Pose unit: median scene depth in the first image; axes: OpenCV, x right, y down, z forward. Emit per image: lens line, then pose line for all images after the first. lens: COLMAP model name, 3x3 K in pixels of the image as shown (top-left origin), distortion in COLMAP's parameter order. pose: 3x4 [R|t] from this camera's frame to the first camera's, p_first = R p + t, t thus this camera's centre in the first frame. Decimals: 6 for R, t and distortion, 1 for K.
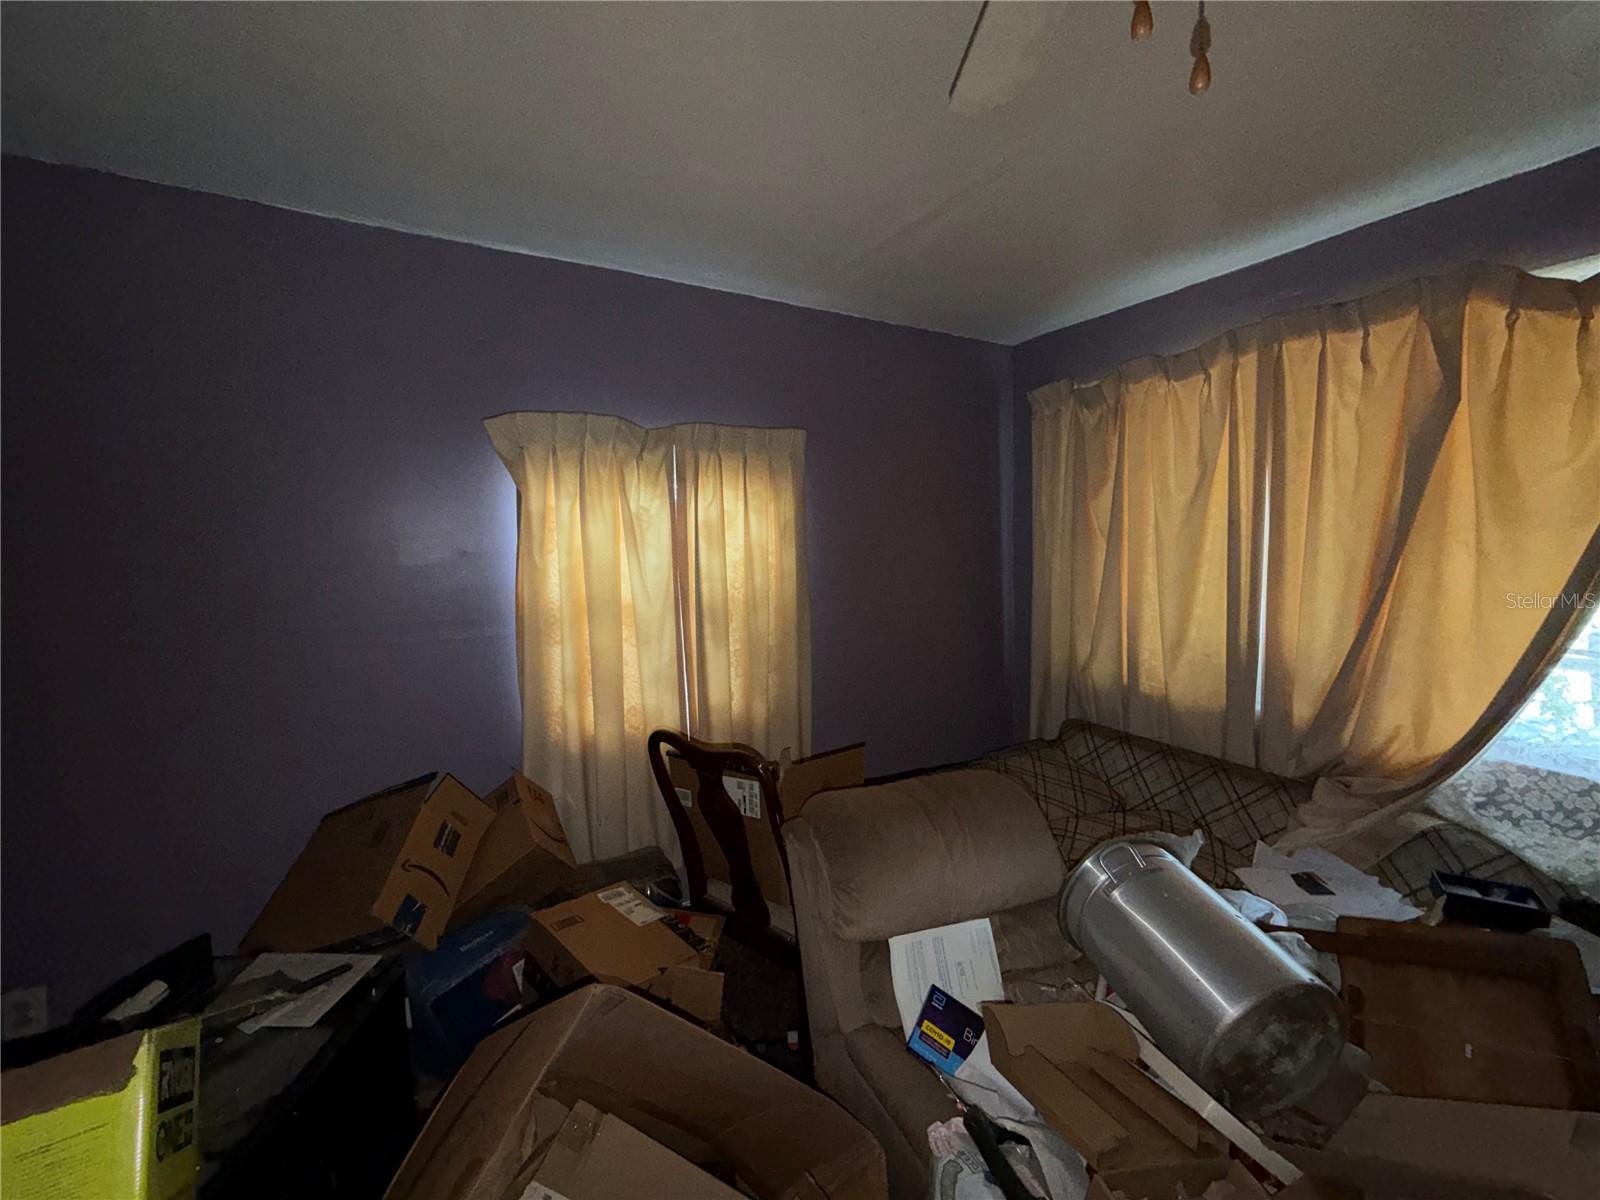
lens RADIAL K [[638.0, 0, 799.2], [0, 638.0, 603.0], [0, 0, 1]] dist [-0.000579, -0.000063]
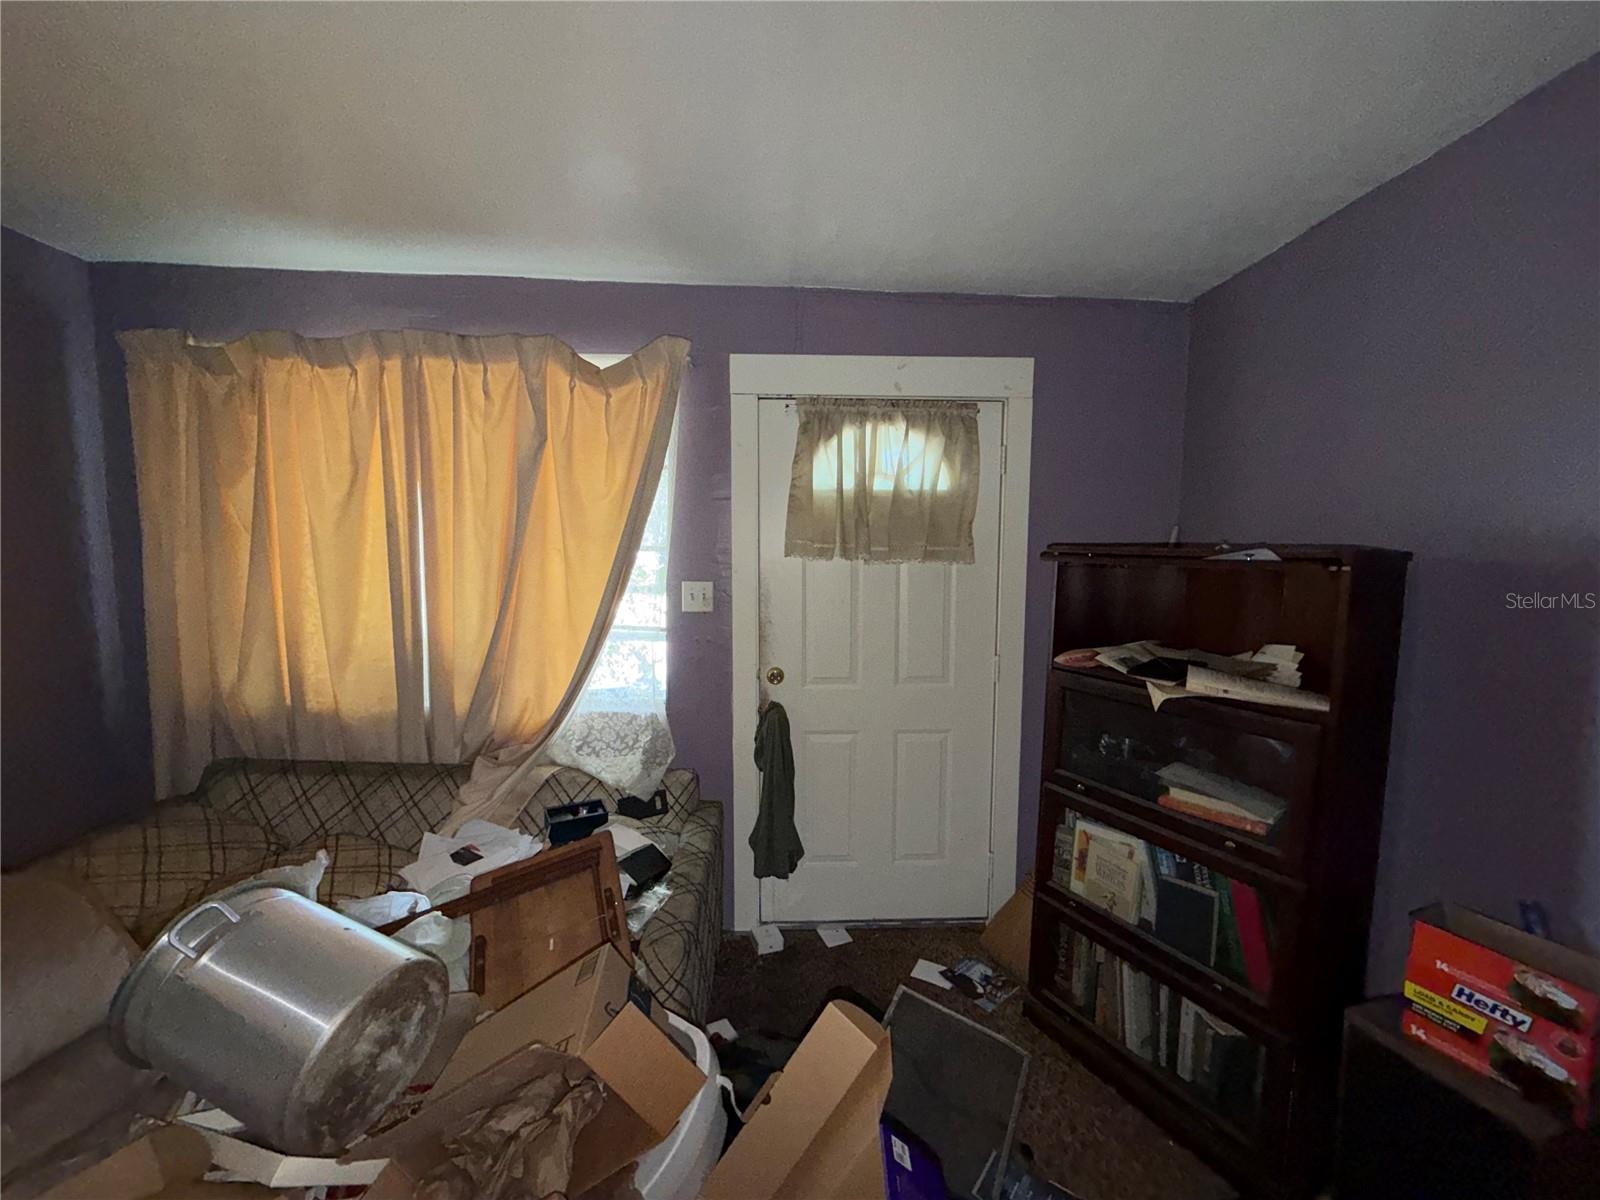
lens RADIAL K [[638.0, 0, 798.9], [0, 638.0, 603.4], [0, 0, 1]] dist [-0.000579, -0.000063]
pose [[0.466584, -0.041582, 0.883499, 0.104876], [0.052652, 0.998429, 0.019186, 0.013253], [-0.882908, 0.037566, 0.468040, -0.034771]]
